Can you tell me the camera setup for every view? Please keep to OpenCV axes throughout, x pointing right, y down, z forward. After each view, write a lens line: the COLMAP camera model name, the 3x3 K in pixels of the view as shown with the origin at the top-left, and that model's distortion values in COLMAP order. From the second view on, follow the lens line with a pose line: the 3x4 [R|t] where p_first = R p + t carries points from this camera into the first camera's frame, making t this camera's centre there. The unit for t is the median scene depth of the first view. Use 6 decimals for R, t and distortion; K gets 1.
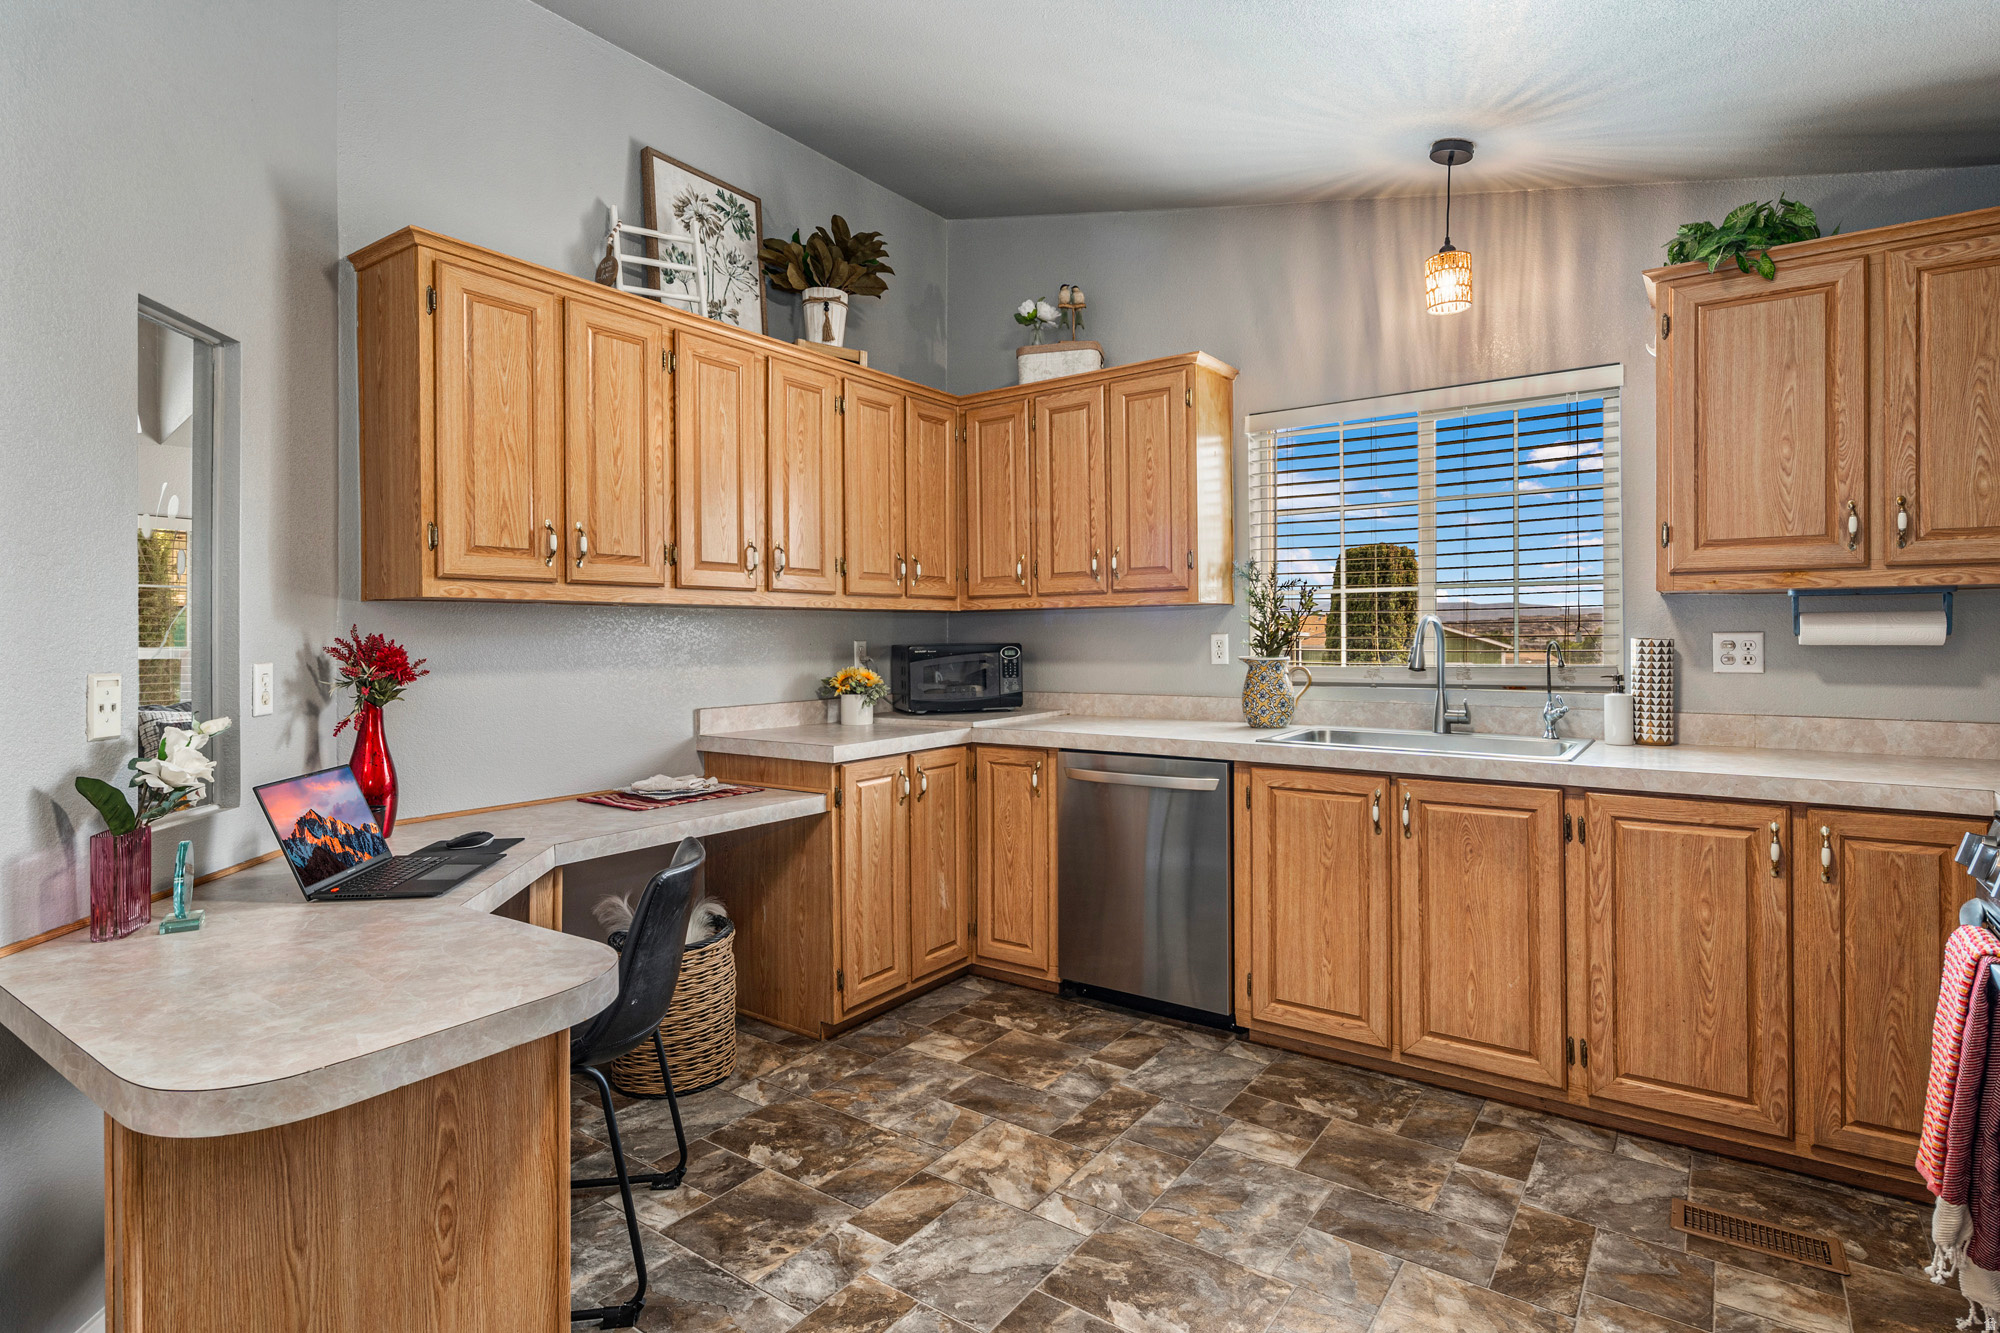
lens RADIAL K [[984.4, 0, 994.1], [0, 984.4, 642.4], [0, 0, 1]] dist [0.013147, -0.001519]
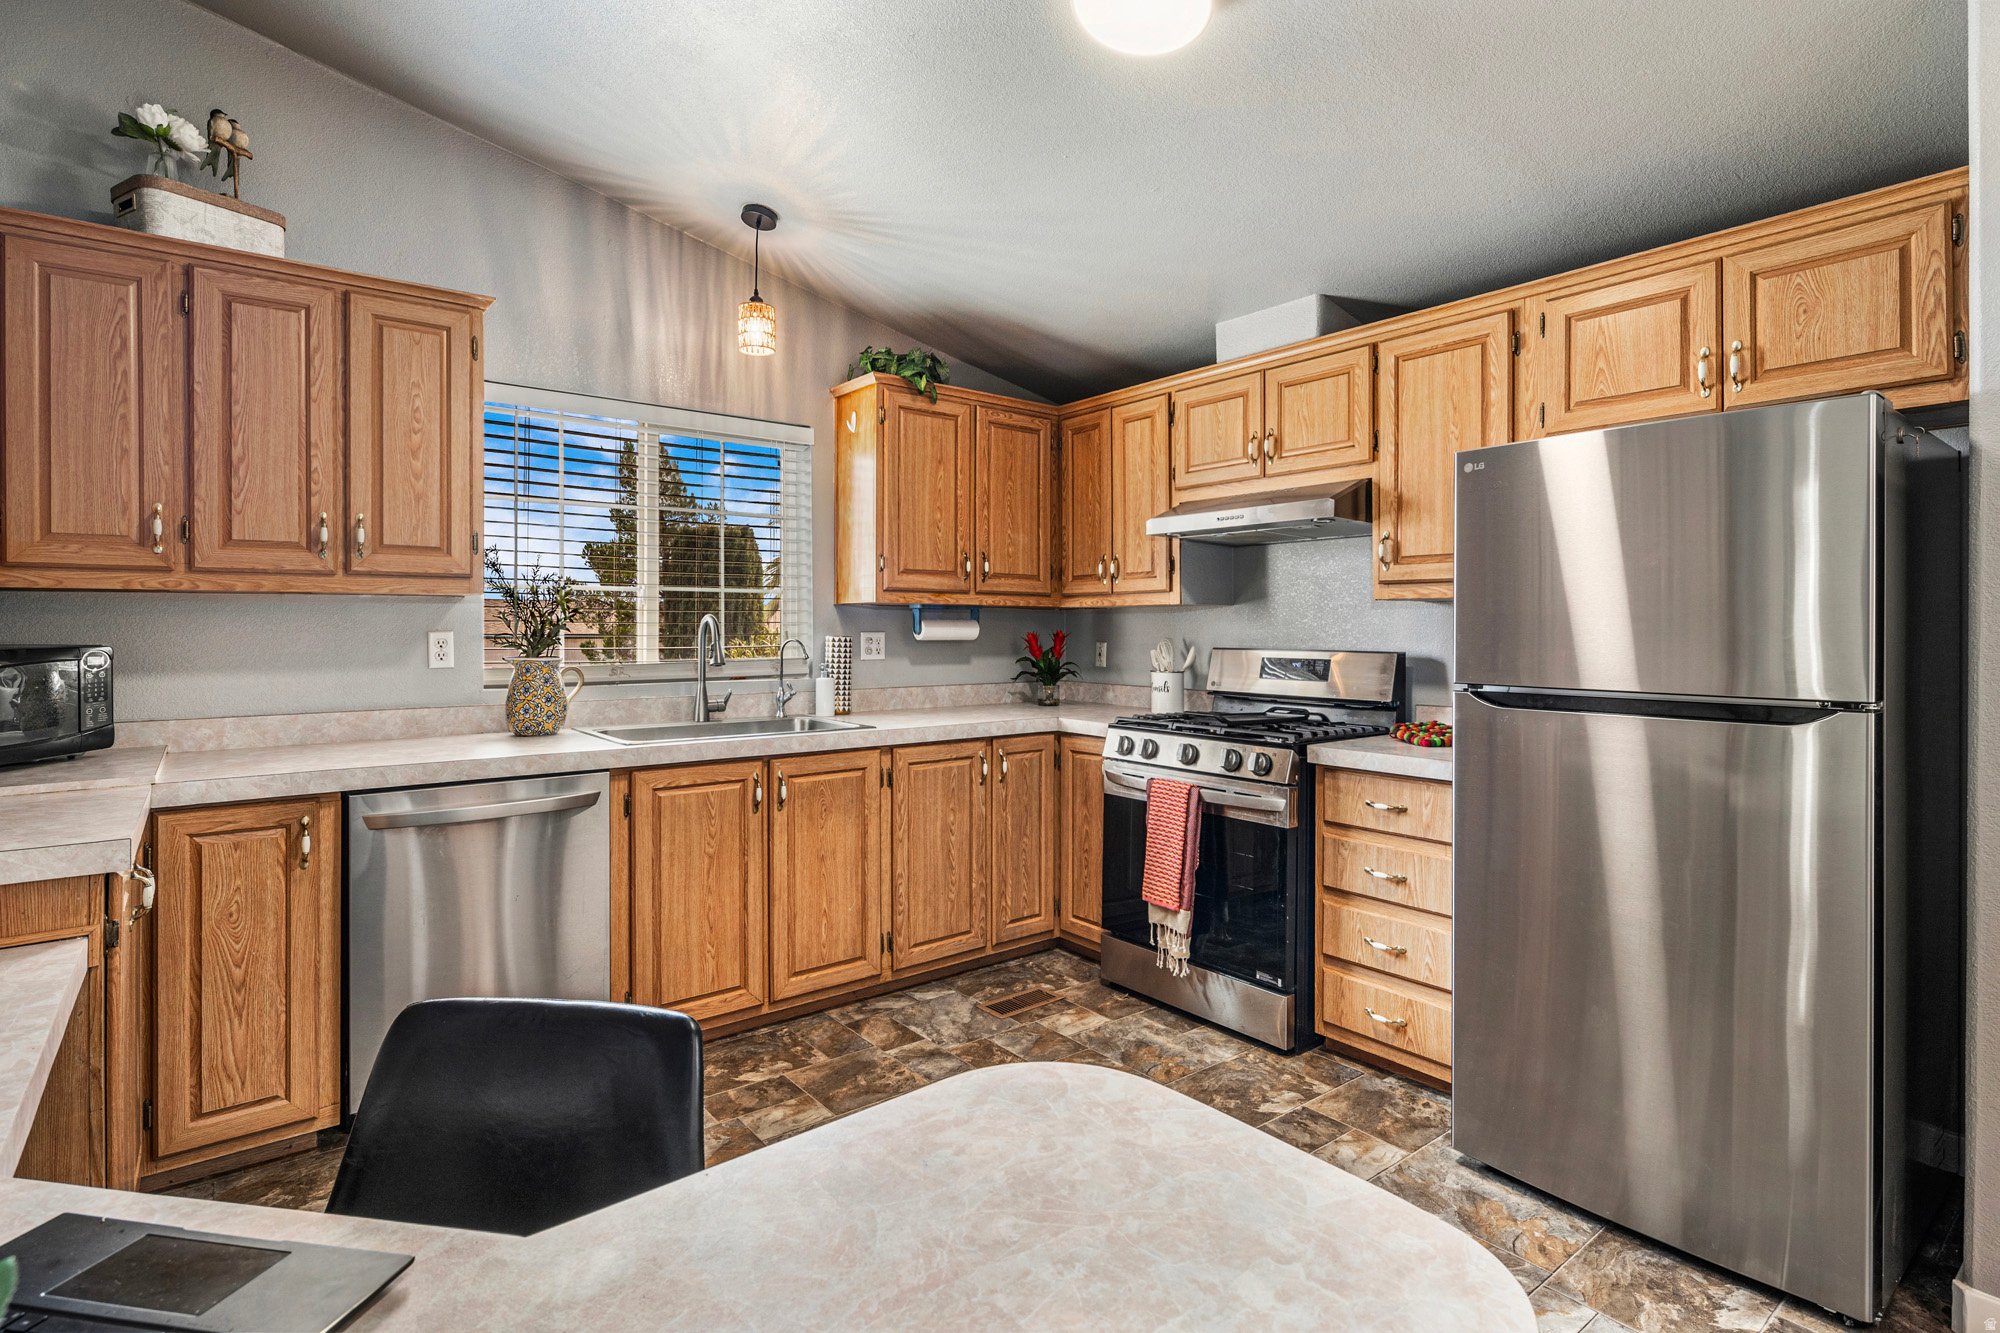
lens RADIAL K [[981.8, 0, 997.0], [0, 981.8, 631.1], [0, 0, 1]] dist [0.012771, -0.000731]
pose [[0.291318, 0.005050, 0.956613, -0.595939], [0.006522, 0.999952, -0.007265, 0.000346], [-0.956604, 0.008356, 0.291271, 0.425817]]
